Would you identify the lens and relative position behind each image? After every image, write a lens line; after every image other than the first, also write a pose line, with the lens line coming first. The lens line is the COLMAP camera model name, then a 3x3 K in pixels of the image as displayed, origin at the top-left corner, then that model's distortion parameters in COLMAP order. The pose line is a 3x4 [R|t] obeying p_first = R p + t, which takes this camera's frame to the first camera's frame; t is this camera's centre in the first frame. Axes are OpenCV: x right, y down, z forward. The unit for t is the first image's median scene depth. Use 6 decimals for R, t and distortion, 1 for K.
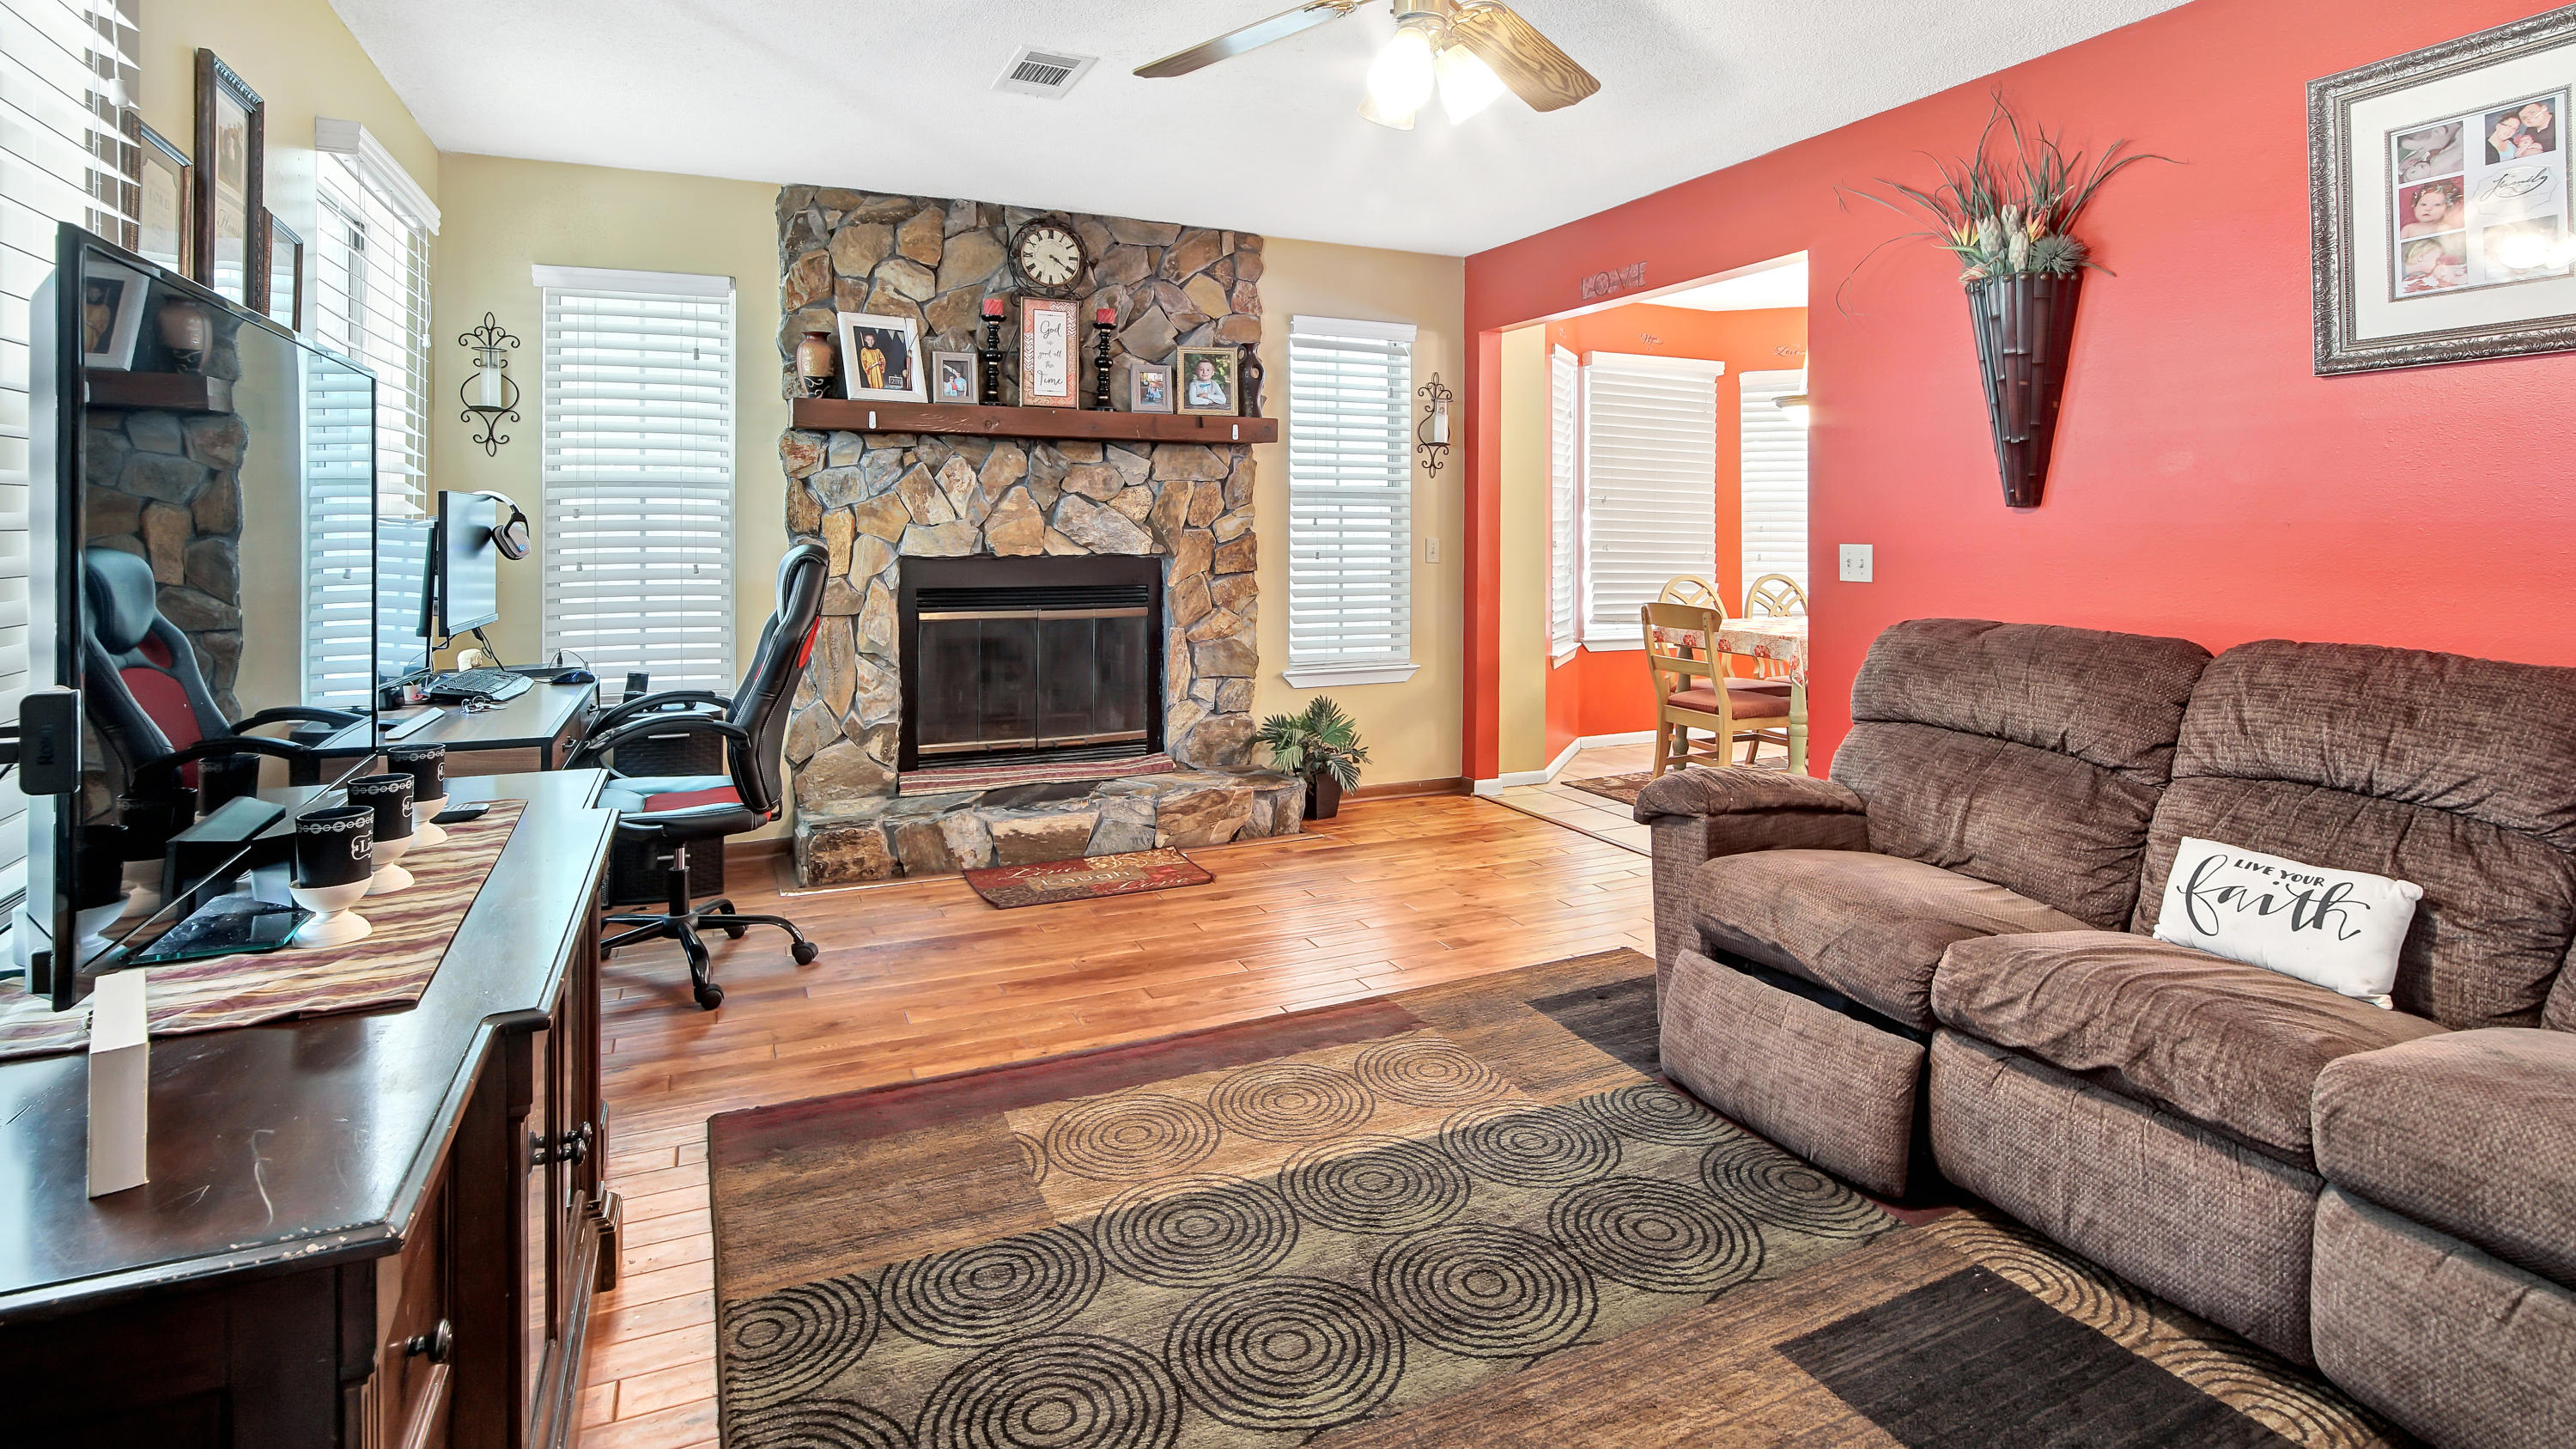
lens RADIAL K [[1190.1, 0, 1287.9], [0, 1190.1, 699.8], [0, 0, 1]] dist [-0.010060, -0.000285]
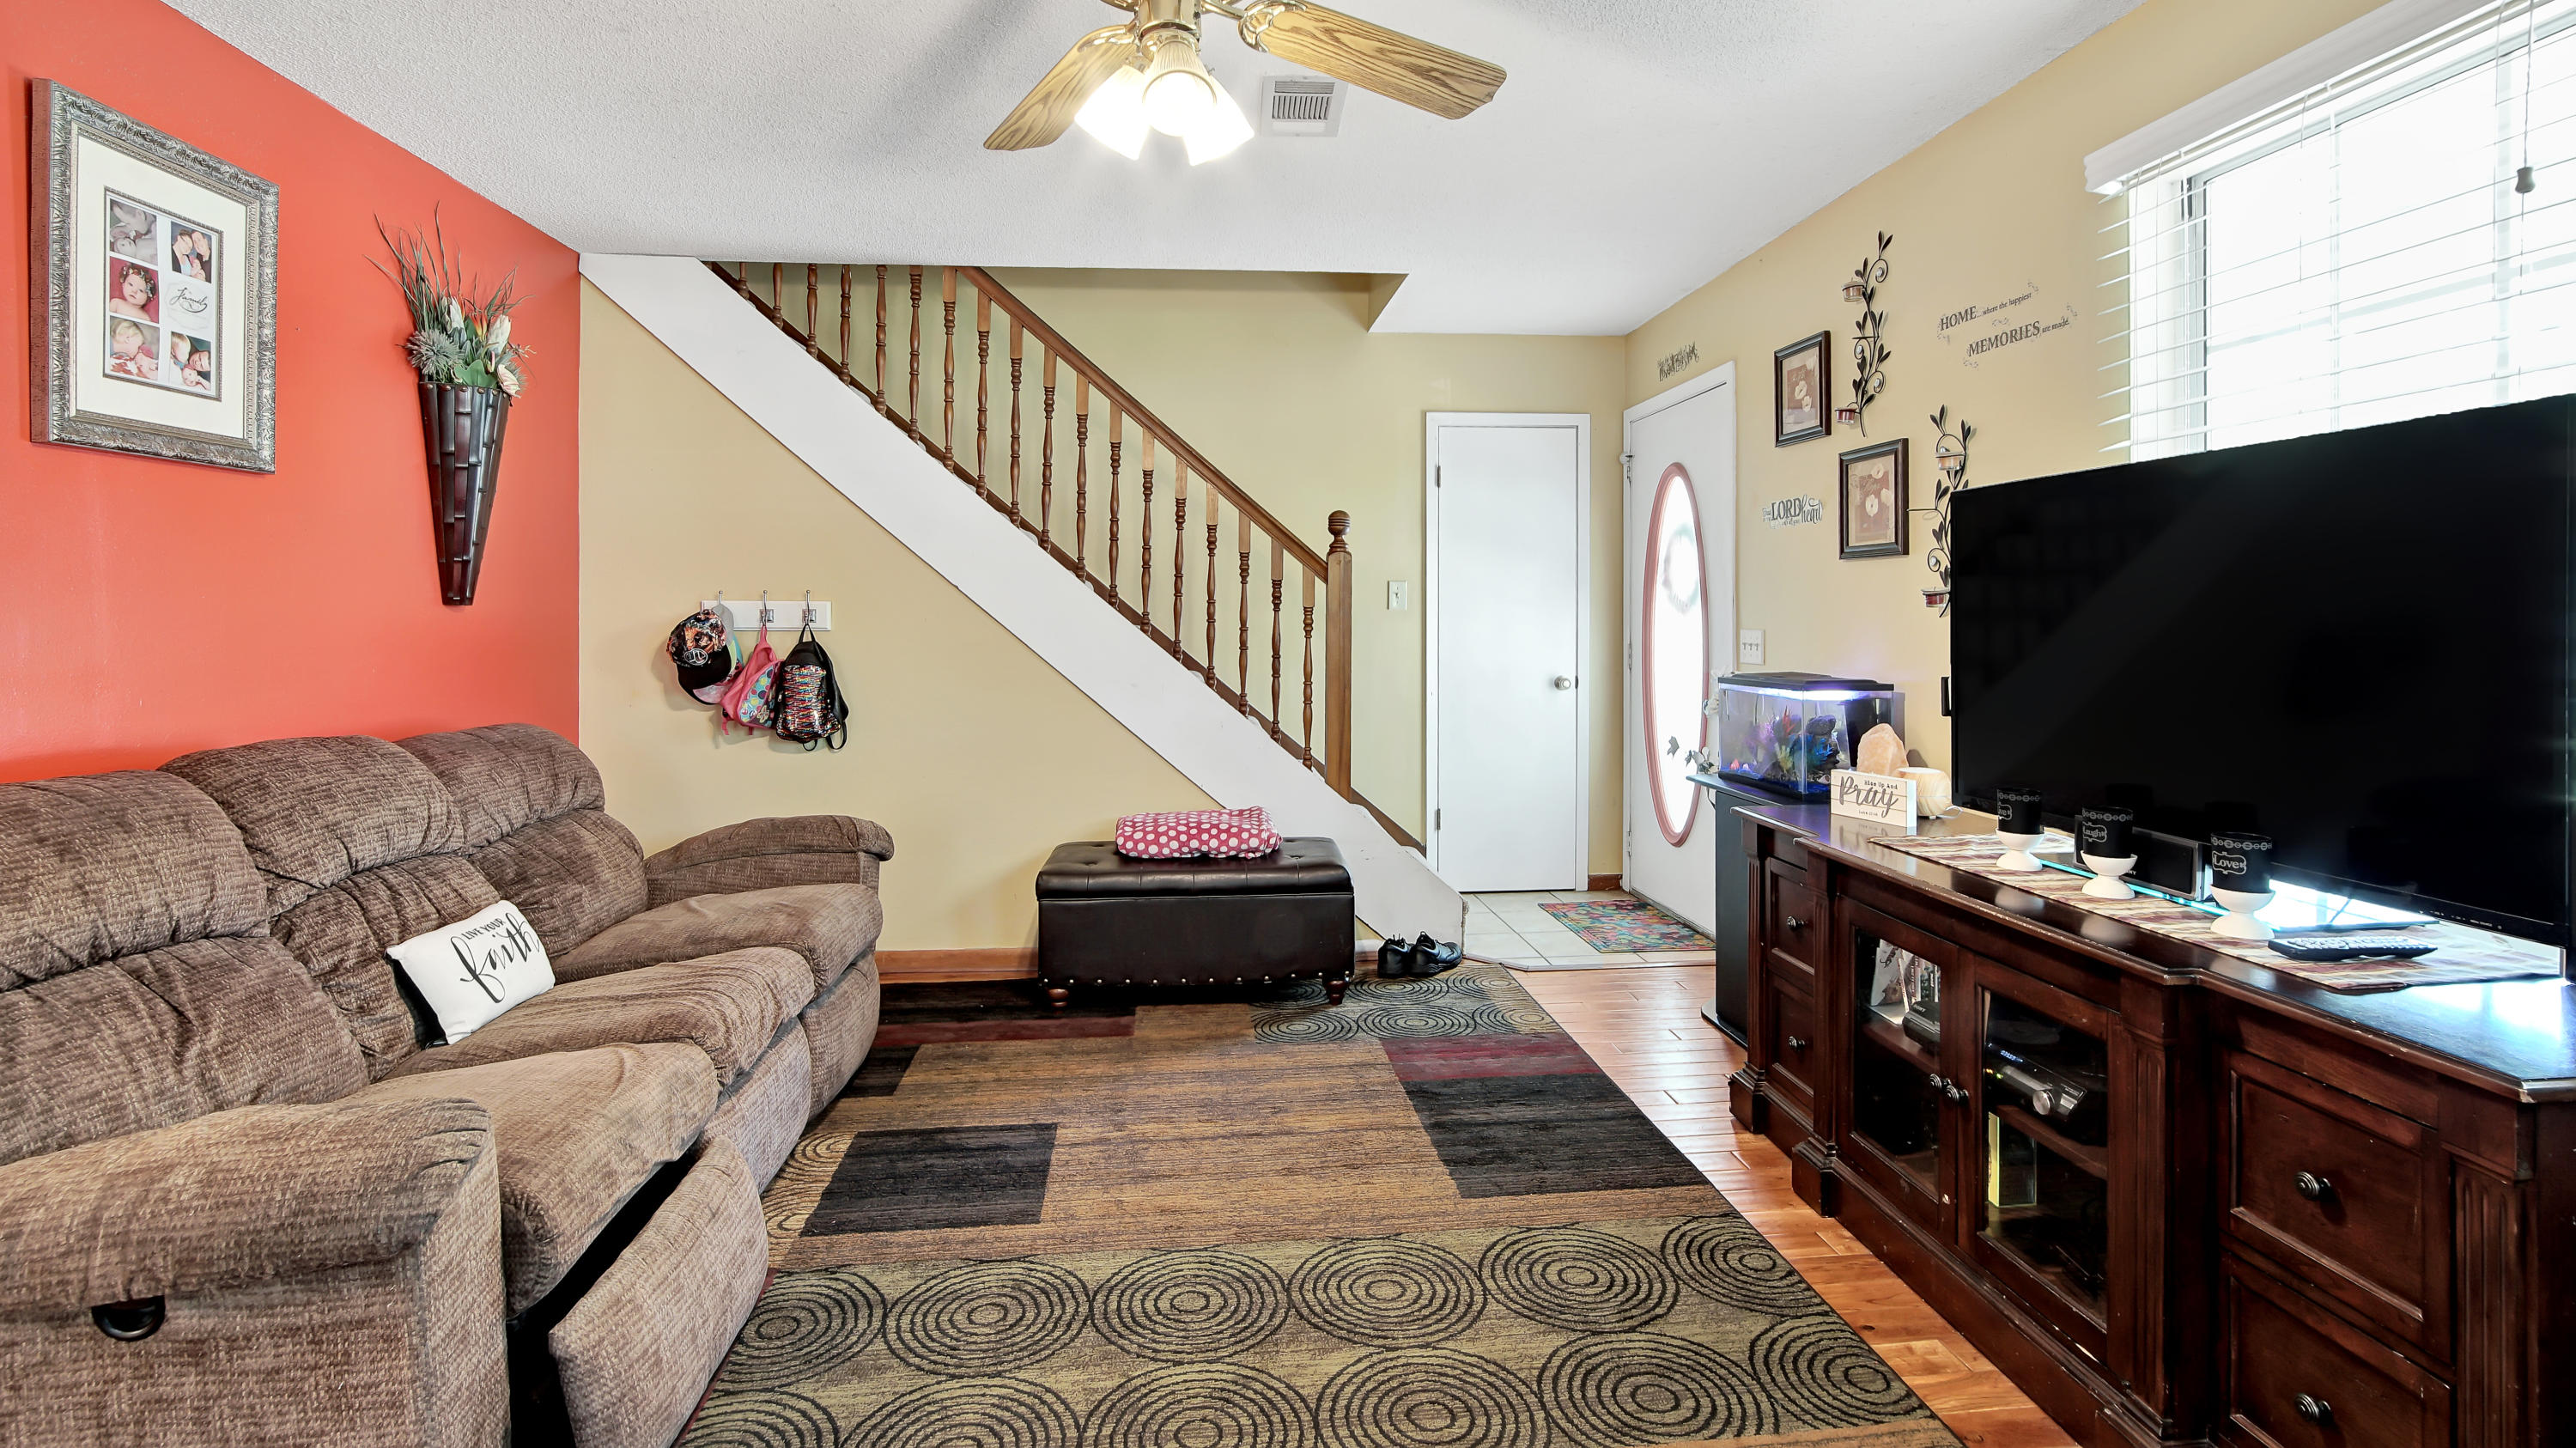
lens RADIAL K [[1190.1, 0, 1287.9], [0, 1190.1, 699.3], [0, 0, 1]] dist [-0.010060, -0.000285]
pose [[-0.939601, -0.026068, 0.341279, -0.269958], [0.046578, 0.978082, 0.202944, -0.266474], [-0.339089, 0.206583, -0.917792, 1.783236]]
